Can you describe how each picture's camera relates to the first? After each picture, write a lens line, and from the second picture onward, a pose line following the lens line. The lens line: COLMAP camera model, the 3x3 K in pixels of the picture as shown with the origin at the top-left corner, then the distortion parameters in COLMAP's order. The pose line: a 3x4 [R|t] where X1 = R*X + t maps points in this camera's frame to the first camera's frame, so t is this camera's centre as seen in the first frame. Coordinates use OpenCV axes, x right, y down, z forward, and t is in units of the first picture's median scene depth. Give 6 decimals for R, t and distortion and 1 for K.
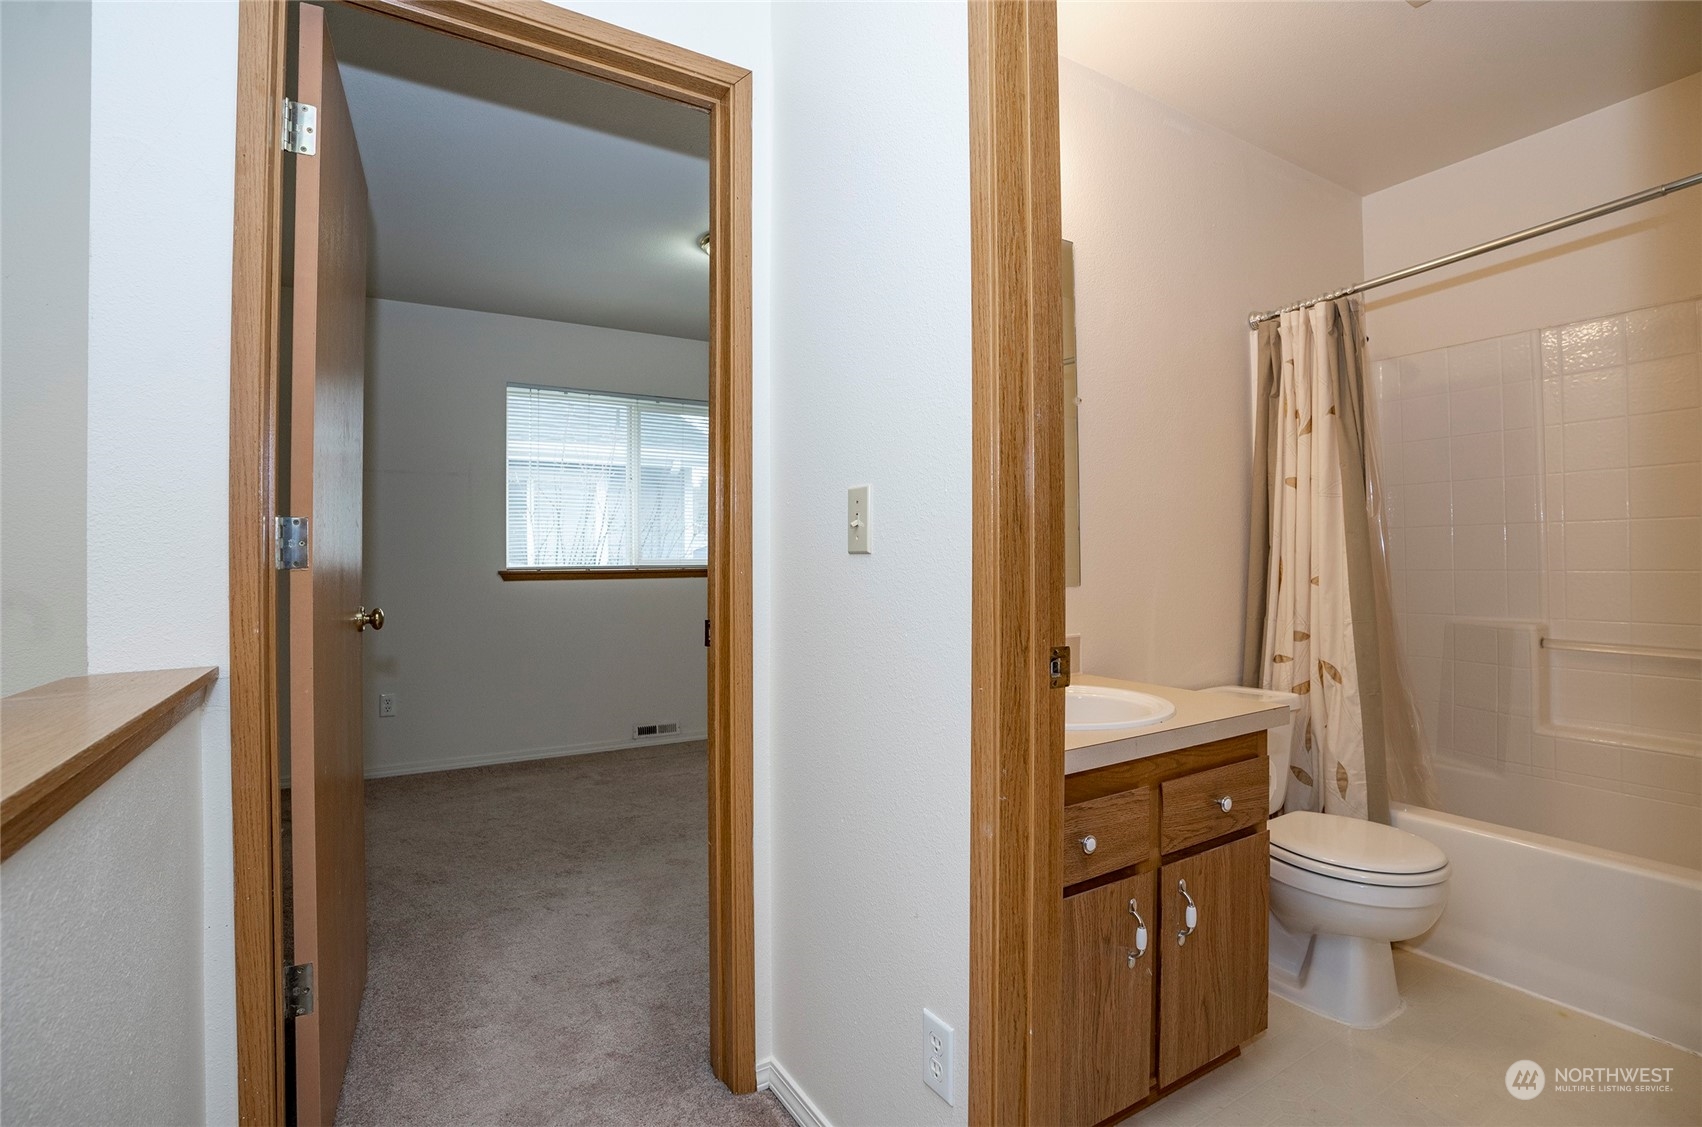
lens RADIAL K [[798.3, 0, 854.9], [0, 798.3, 556.5], [0, 0, 1]] dist [-0.071264, 0.026525]
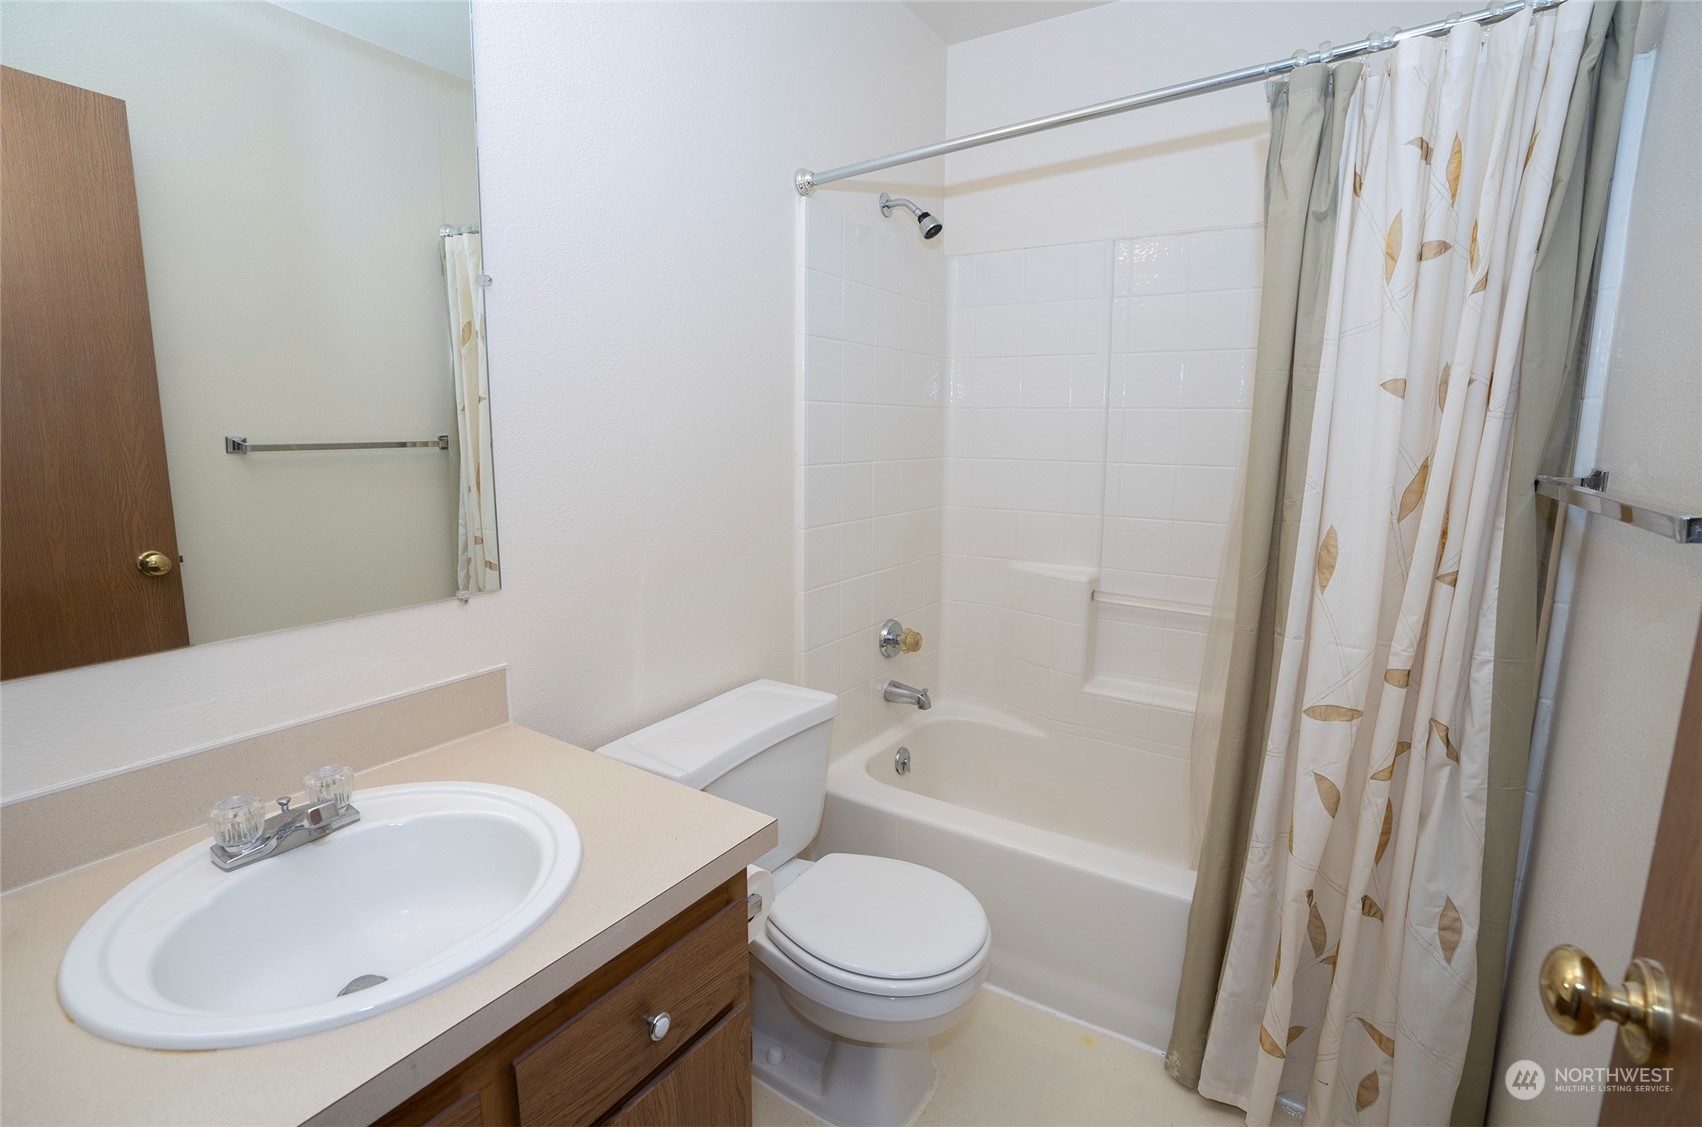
lens RADIAL K [[798.3, 0, 854.9], [0, 798.3, 556.5], [0, 0, 1]] dist [-0.071264, 0.026525]
pose [[0.898220, -0.052052, 0.436453, 0.388665], [-0.021193, 0.986680, 0.161289, -0.137684], [-0.439034, -0.154122, 0.885153, 0.494944]]
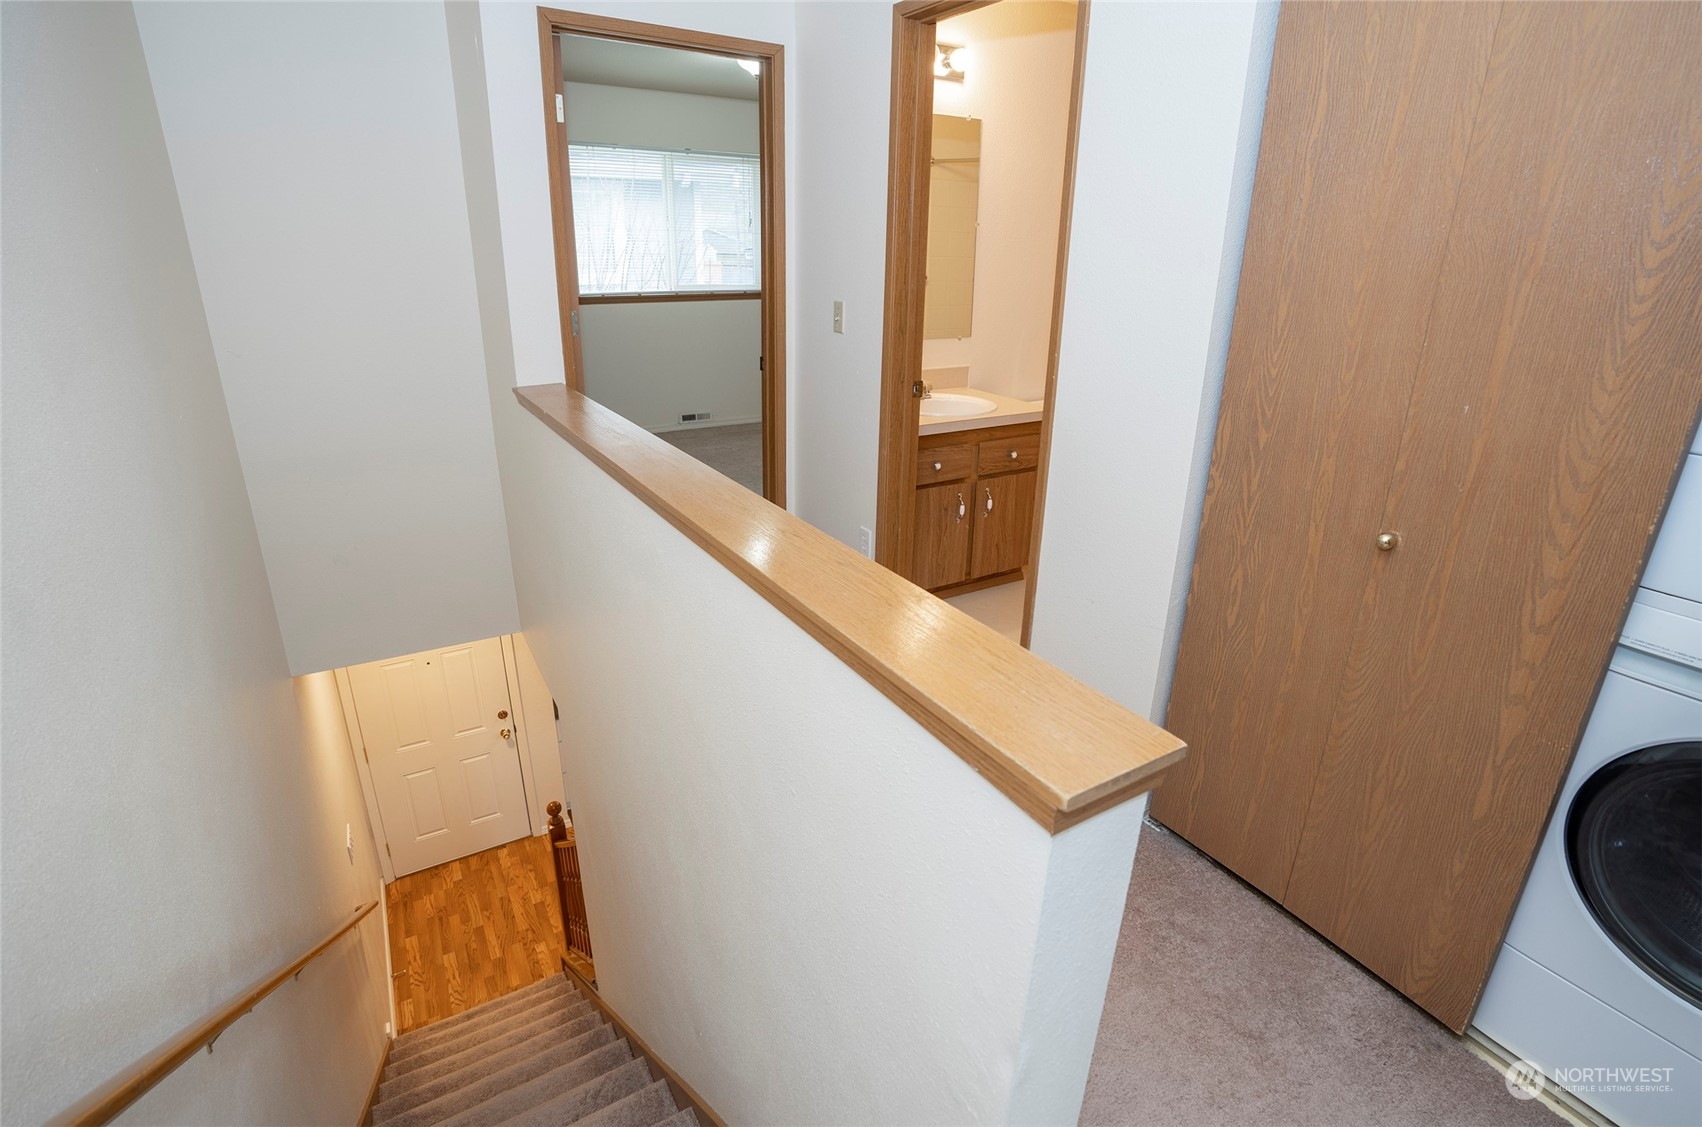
lens RADIAL K [[814.7, 0, 859.3], [0, 814.7, 513.4], [0, 0, 1]] dist [-0.072599, 0.000087]
pose [[0.999663, 0.022231, 0.013433, 0.039677], [-0.025333, 0.948656, 0.315293, -0.217436], [-0.005734, -0.315527, 0.948899, -1.154371]]
